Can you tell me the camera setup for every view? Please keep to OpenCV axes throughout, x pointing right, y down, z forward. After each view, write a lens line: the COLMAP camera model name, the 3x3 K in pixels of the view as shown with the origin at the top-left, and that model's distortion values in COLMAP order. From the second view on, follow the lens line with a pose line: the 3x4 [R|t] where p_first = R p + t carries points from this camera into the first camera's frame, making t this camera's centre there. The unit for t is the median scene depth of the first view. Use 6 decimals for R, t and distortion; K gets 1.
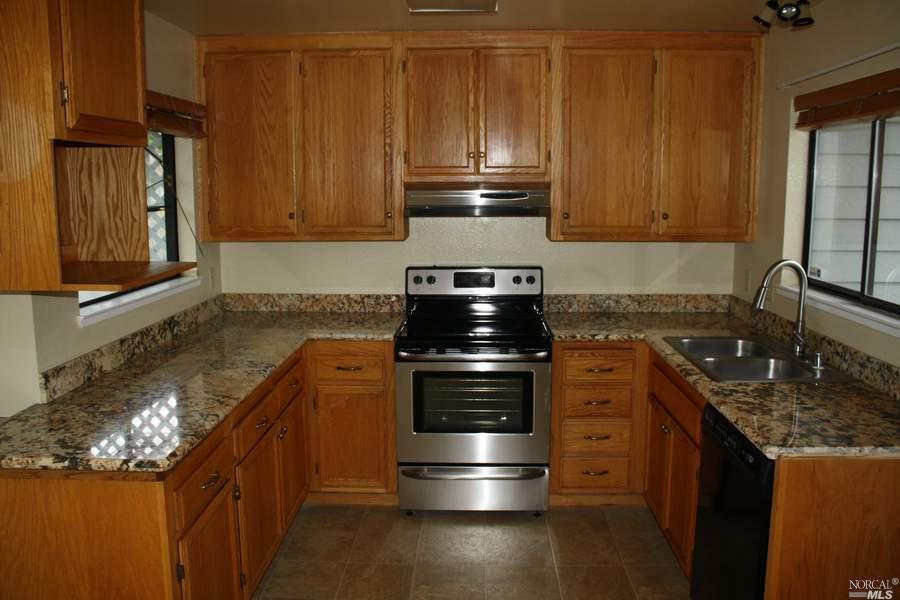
lens RADIAL K [[746.6, 0, 451.0], [0, 746.6, 289.6], [0, 0, 1]] dist [-0.163965, 0.140230]
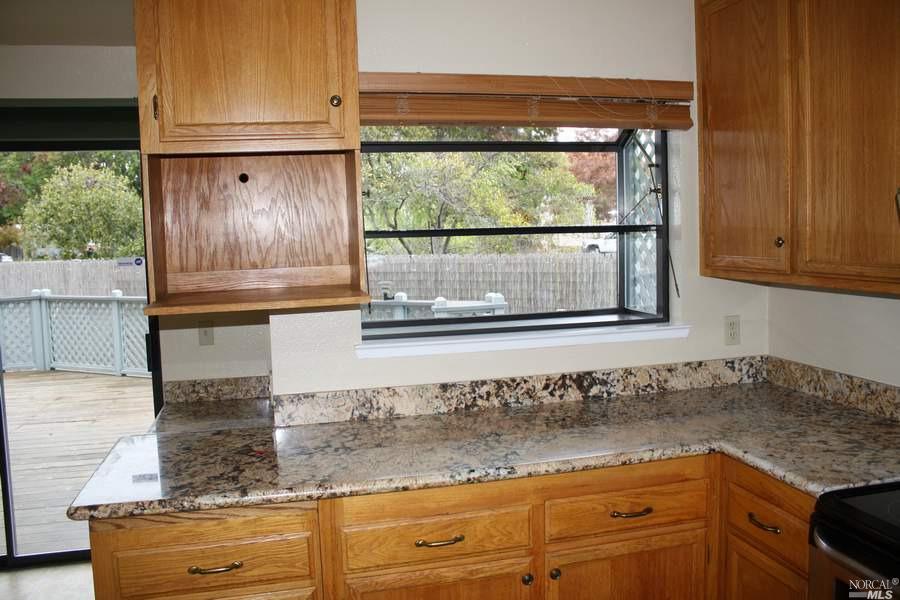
lens RADIAL K [[746.6, 0, 451.0], [0, 746.6, 289.6], [0, 0, 1]] dist [-0.163965, 0.140230]
pose [[0.272204, 0.069227, -0.959746, 0.414945], [-0.106467, 0.993451, 0.041462, -0.086321], [0.956331, 0.090896, 0.277792, 0.882986]]
